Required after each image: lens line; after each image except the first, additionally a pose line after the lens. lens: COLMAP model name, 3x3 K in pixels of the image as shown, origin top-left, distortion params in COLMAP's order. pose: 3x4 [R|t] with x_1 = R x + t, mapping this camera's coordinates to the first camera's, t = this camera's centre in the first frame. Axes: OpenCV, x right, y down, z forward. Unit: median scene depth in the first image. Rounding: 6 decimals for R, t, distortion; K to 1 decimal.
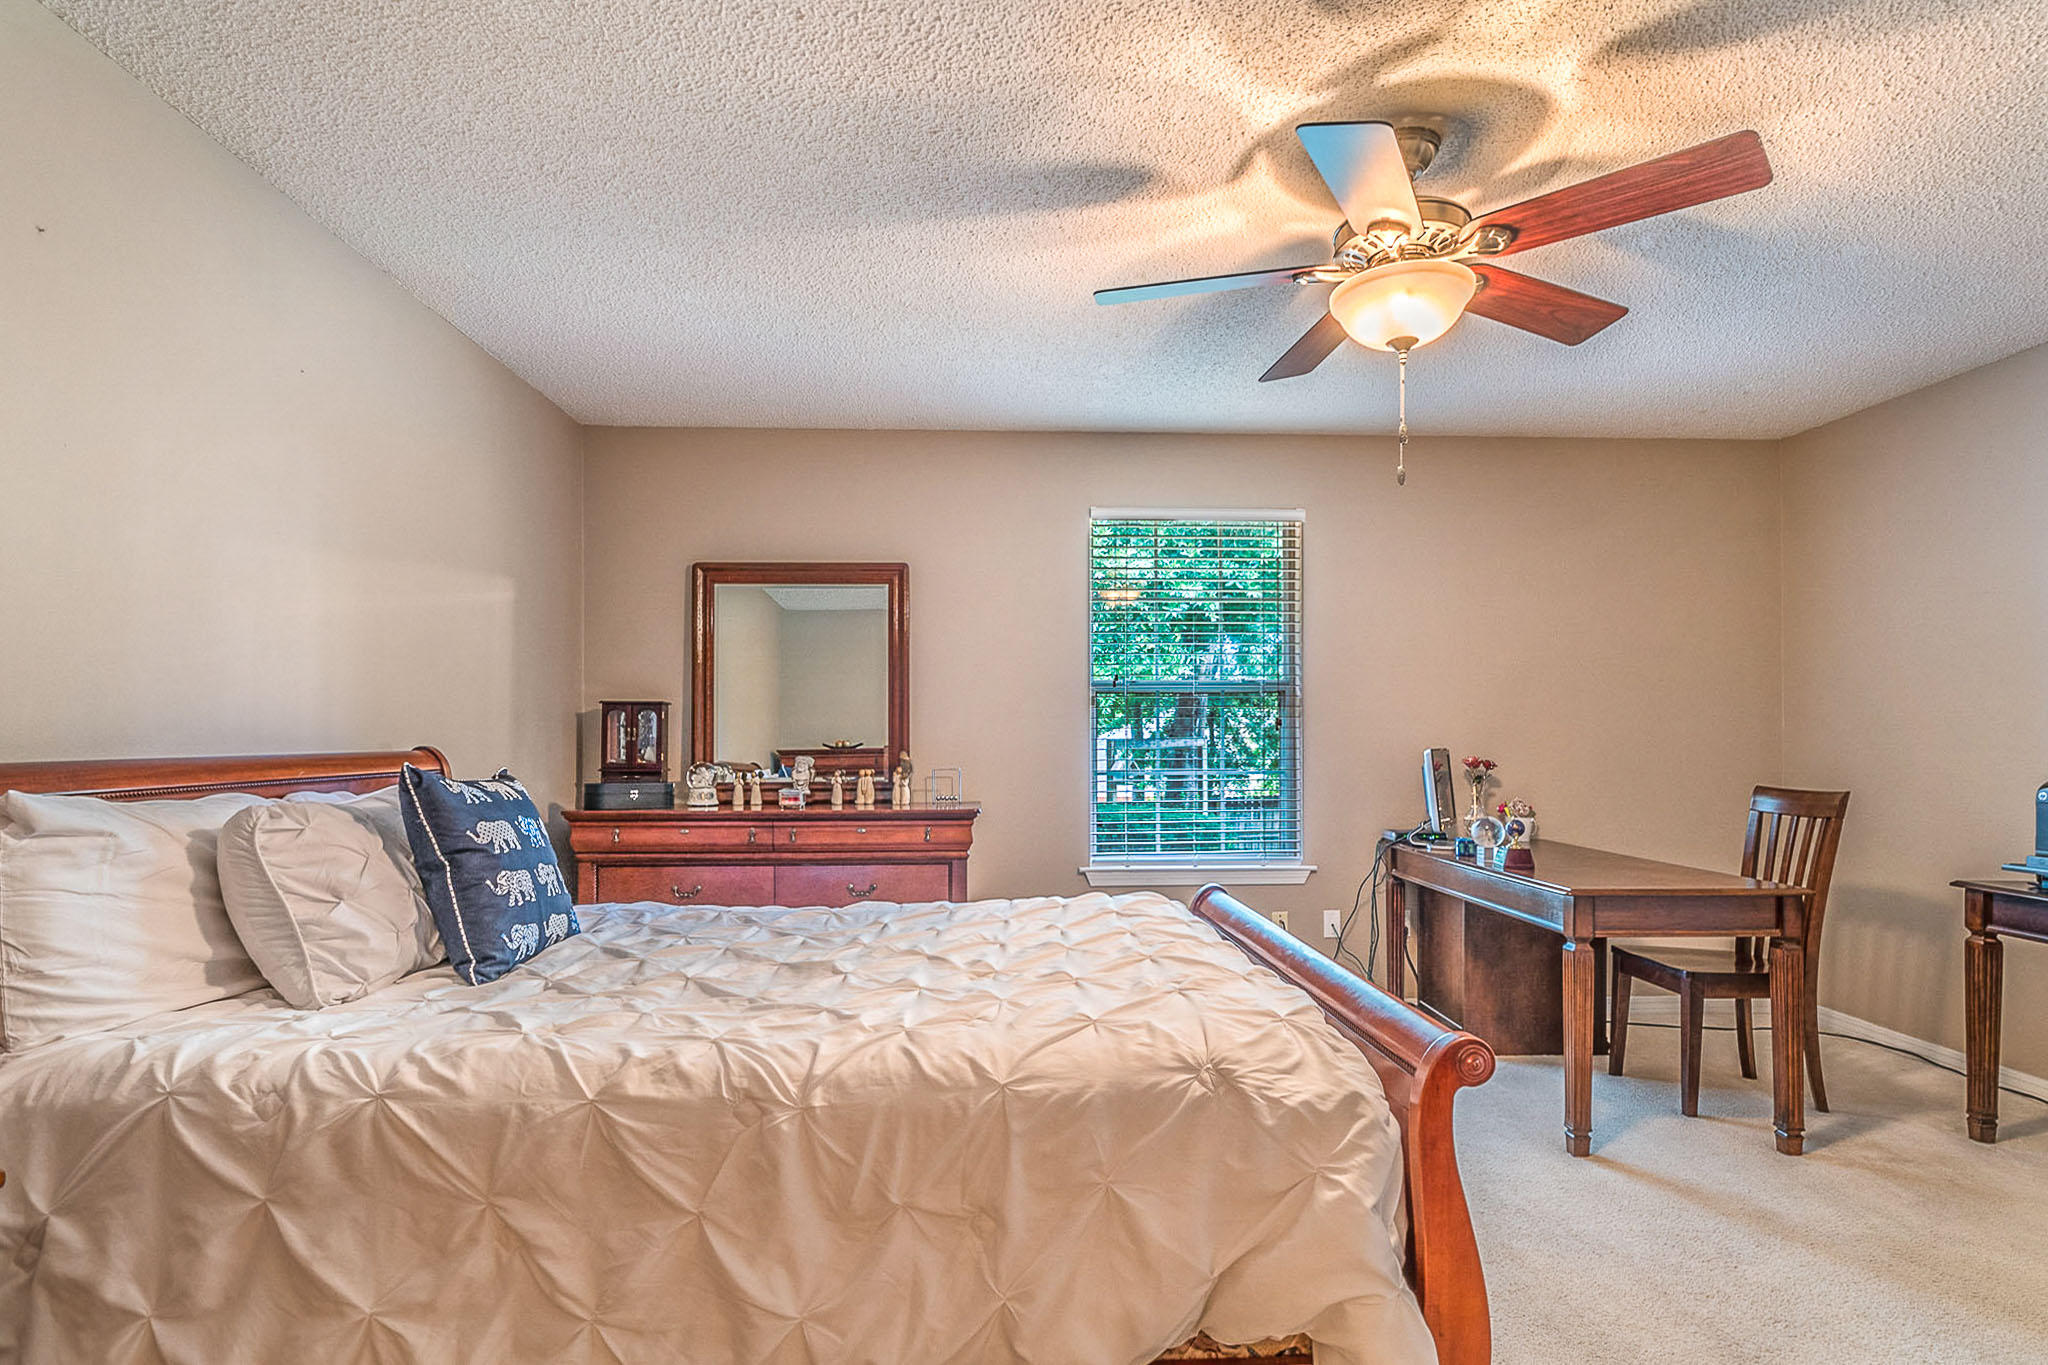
lens RADIAL K [[1075.2, 0, 1015.0], [0, 1075.2, 666.6], [0, 0, 1]] dist [-0.003557, -0.000976]
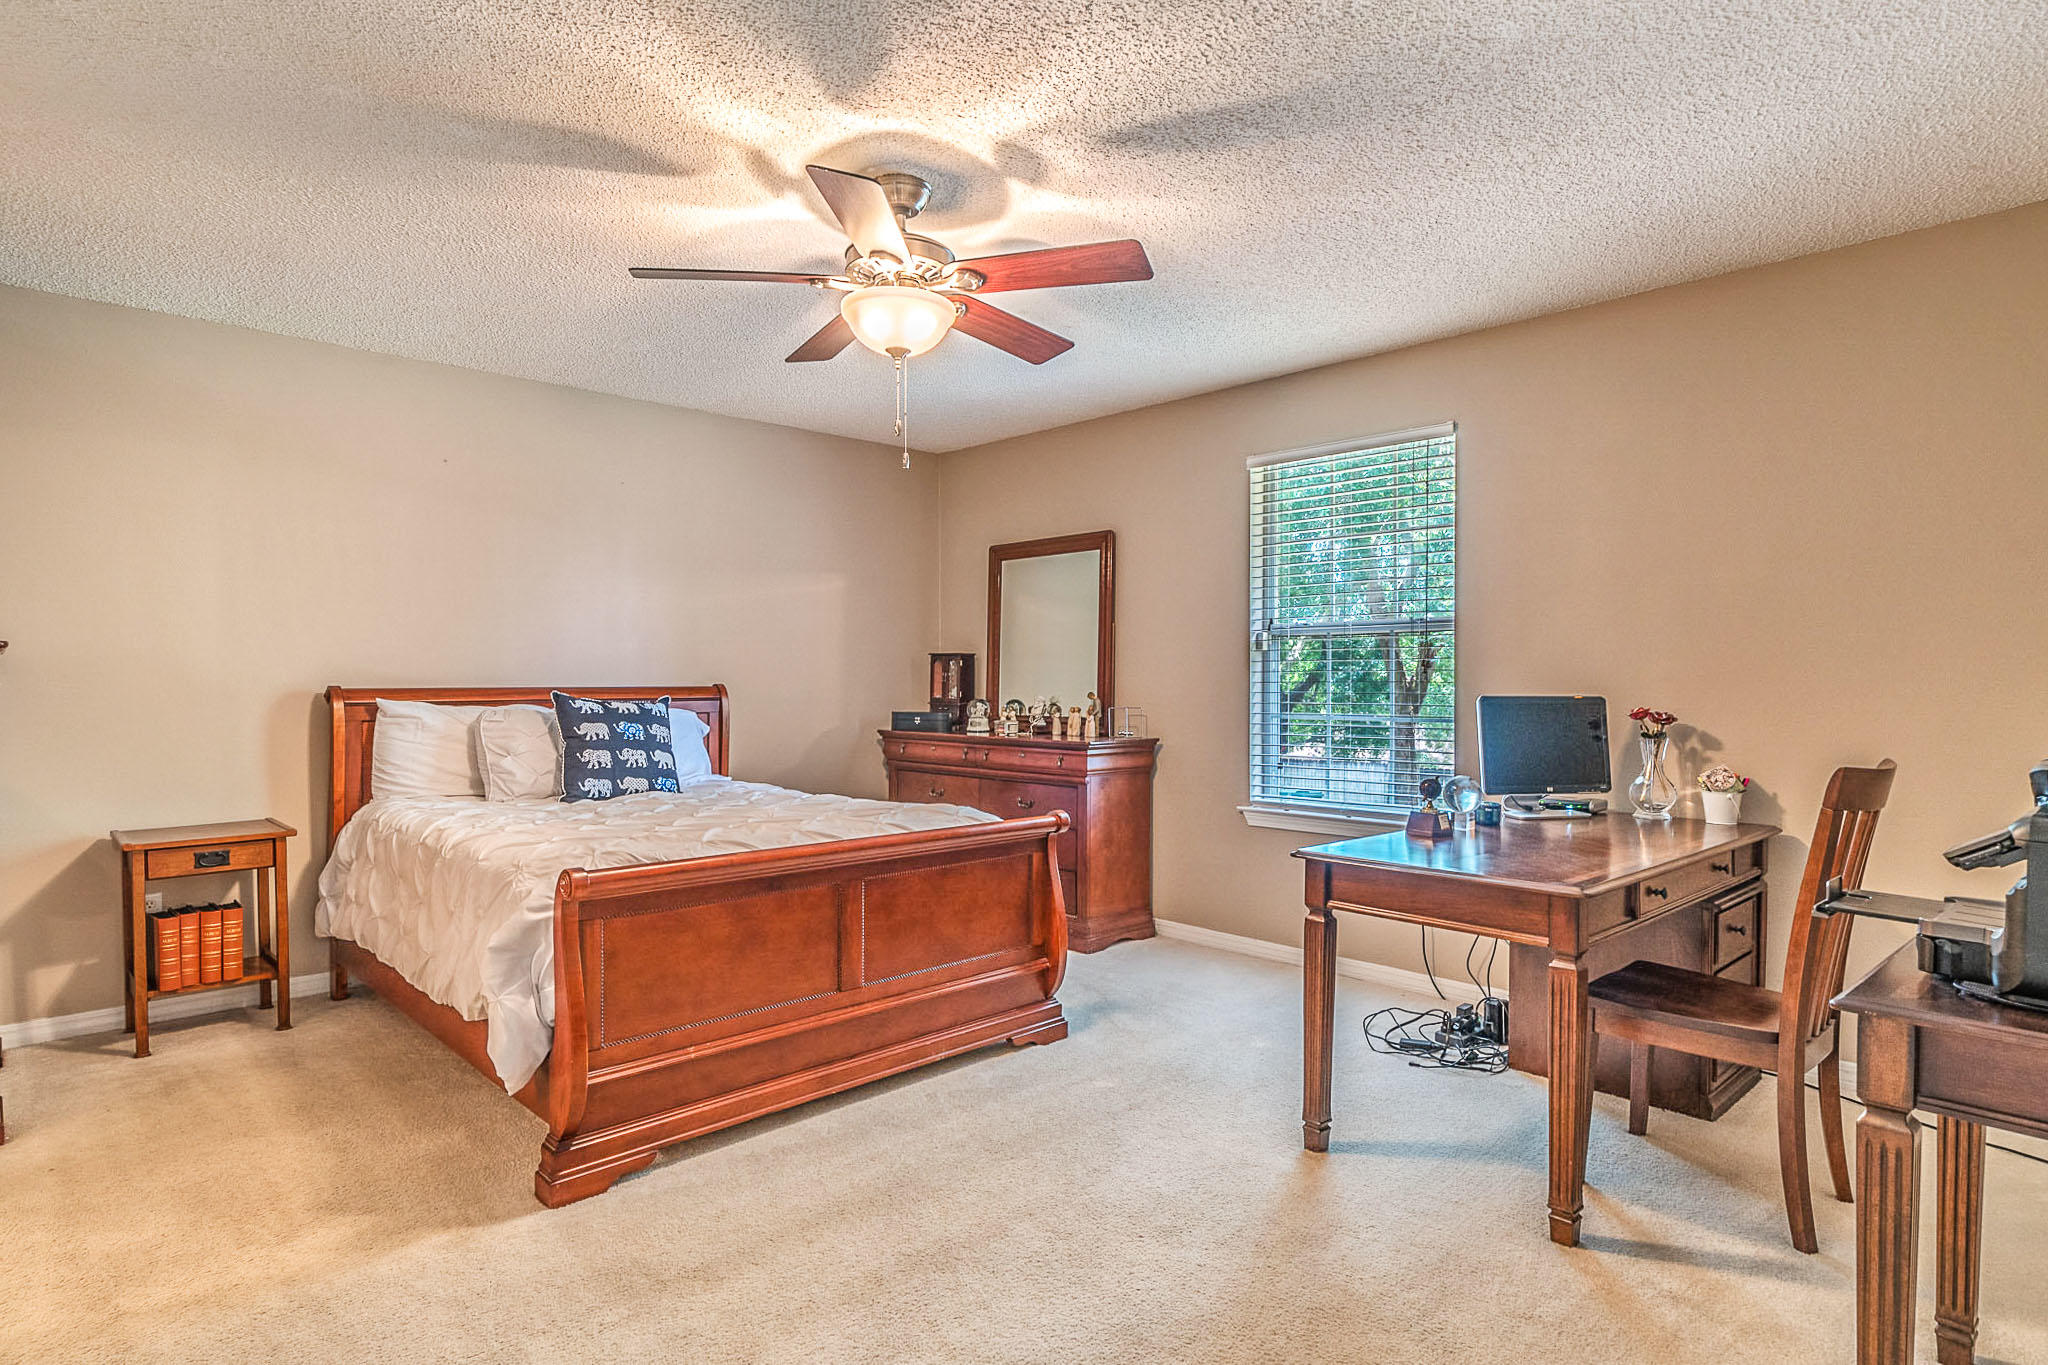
lens RADIAL K [[1075.2, 0, 1015.0], [0, 1075.2, 666.6], [0, 0, 1]] dist [-0.003557, -0.000976]
pose [[0.682084, -0.009447, -0.731213, 1.330979], [0.045124, 0.998555, 0.029191, 0.022019], [0.729881, -0.052906, 0.681524, 0.248455]]
